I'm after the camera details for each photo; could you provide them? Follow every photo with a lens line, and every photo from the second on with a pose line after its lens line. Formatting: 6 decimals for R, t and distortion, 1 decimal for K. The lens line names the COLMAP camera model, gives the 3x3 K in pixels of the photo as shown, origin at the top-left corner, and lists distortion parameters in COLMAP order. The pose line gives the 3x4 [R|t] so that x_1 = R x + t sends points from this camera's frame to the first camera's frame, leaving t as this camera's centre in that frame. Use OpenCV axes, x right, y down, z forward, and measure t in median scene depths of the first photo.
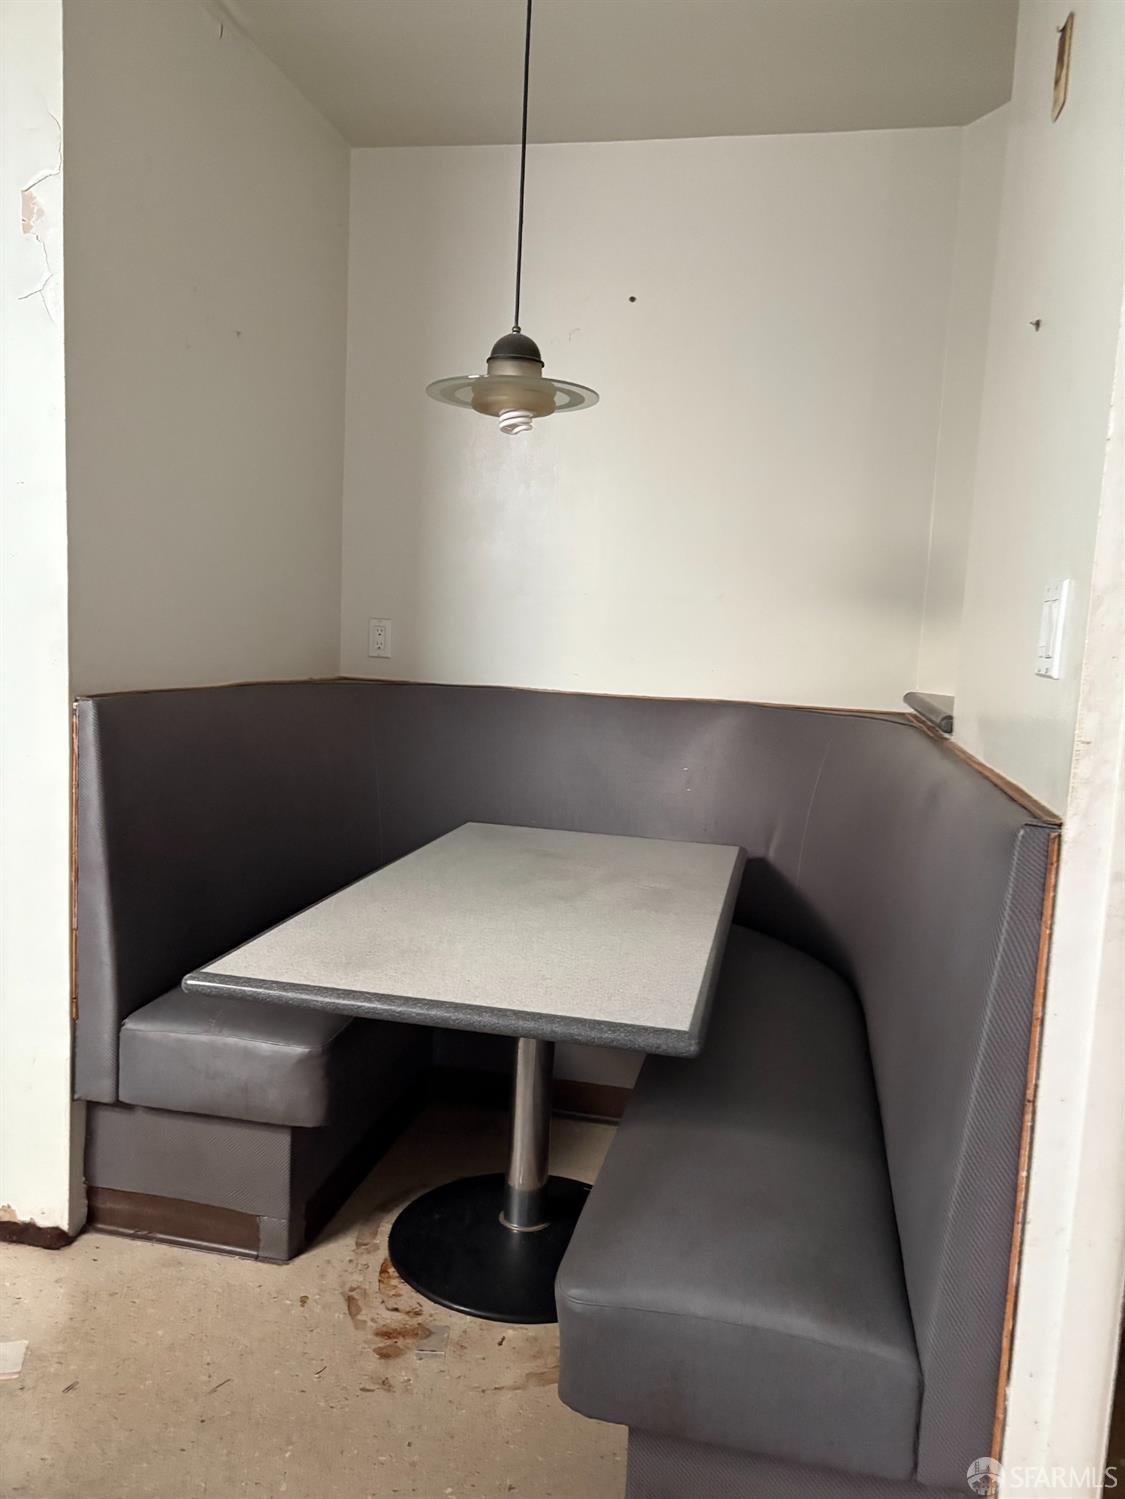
lens RADIAL K [[1135.5, 0, 566.2], [0, 1135.5, 759.6], [0, 0, 1]] dist [0.057555, -0.065902]
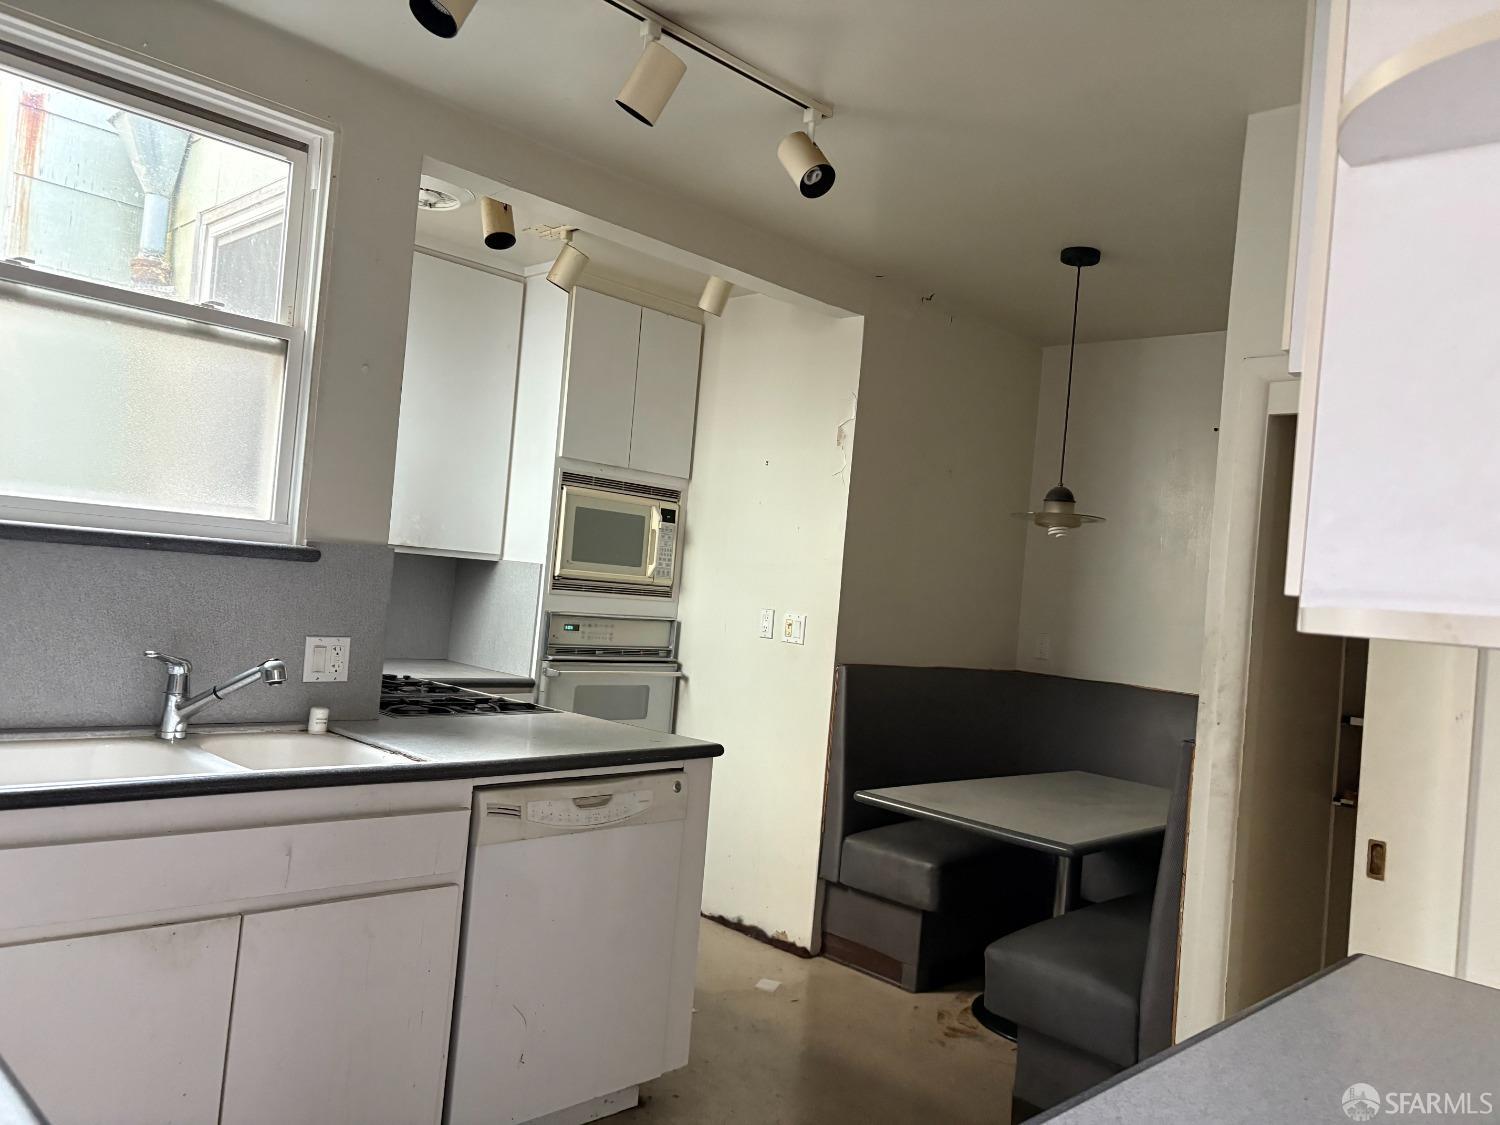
lens RADIAL K [[1136.3, 0, 746.9], [0, 1136.3, 558.9], [0, 0, 1]] dist [0.057555, -0.065902]
pose [[0.838364, 0.015043, -0.544903, 0.493535], [-0.115442, 0.981845, -0.150508, 0.078423], [0.532746, 0.189086, 0.824881, -0.722175]]
